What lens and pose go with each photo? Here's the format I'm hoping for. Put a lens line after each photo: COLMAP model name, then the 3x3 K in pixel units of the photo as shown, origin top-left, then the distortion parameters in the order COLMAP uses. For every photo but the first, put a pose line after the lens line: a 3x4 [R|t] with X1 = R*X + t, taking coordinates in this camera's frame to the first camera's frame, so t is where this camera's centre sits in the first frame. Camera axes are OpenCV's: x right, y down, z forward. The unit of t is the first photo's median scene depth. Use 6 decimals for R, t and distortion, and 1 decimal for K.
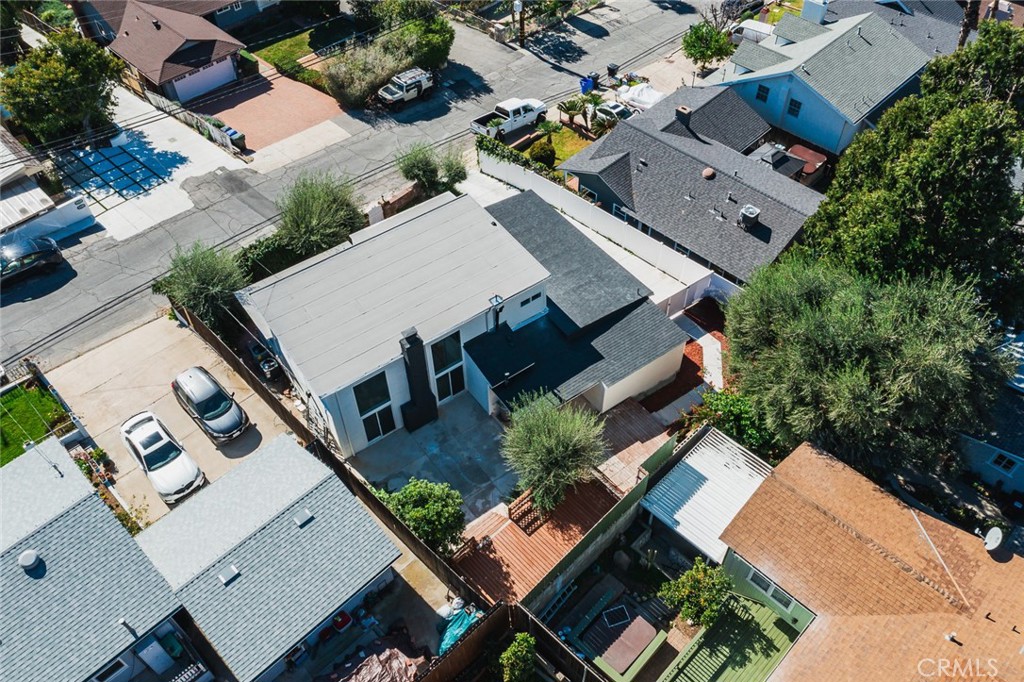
lens RADIAL K [[810.9, 0, 512.0], [0, 810.9, 341.0], [0, 0, 1]] dist [-0.005157, -0.005401]
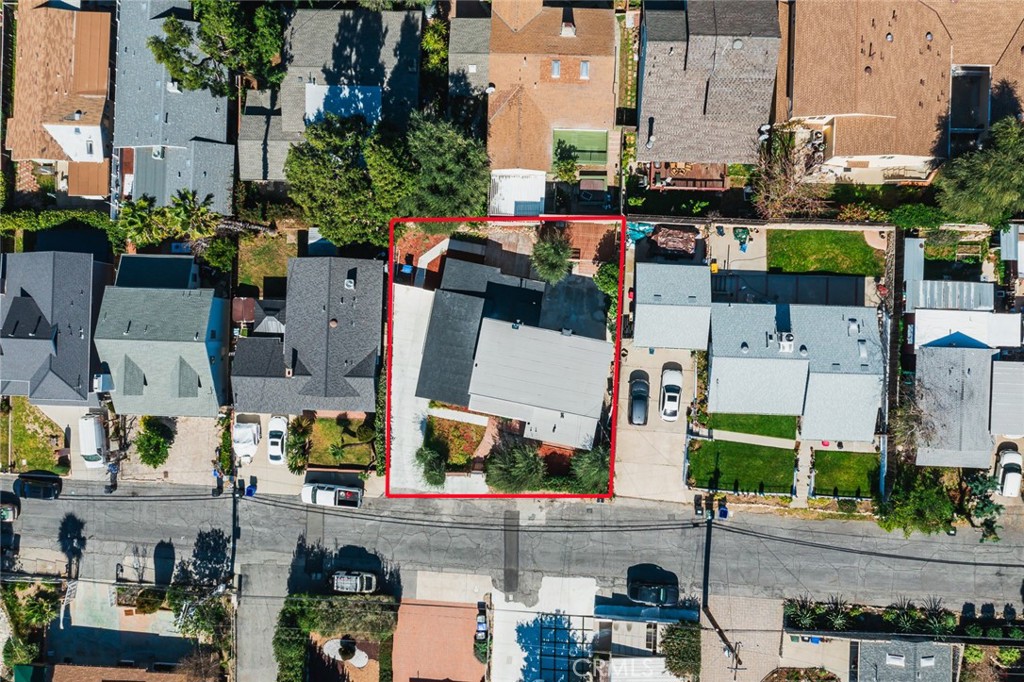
lens RADIAL K [[810.9, 0, 512.0], [0, 810.9, 341.0], [0, 0, 1]] dist [-0.005157, -0.005401]
pose [[-0.681154, -0.731062, 0.039714, -0.080812], [0.576076, -0.501692, 0.645323, -0.927966], [-0.451847, 0.462443, 0.762877, -0.341789]]
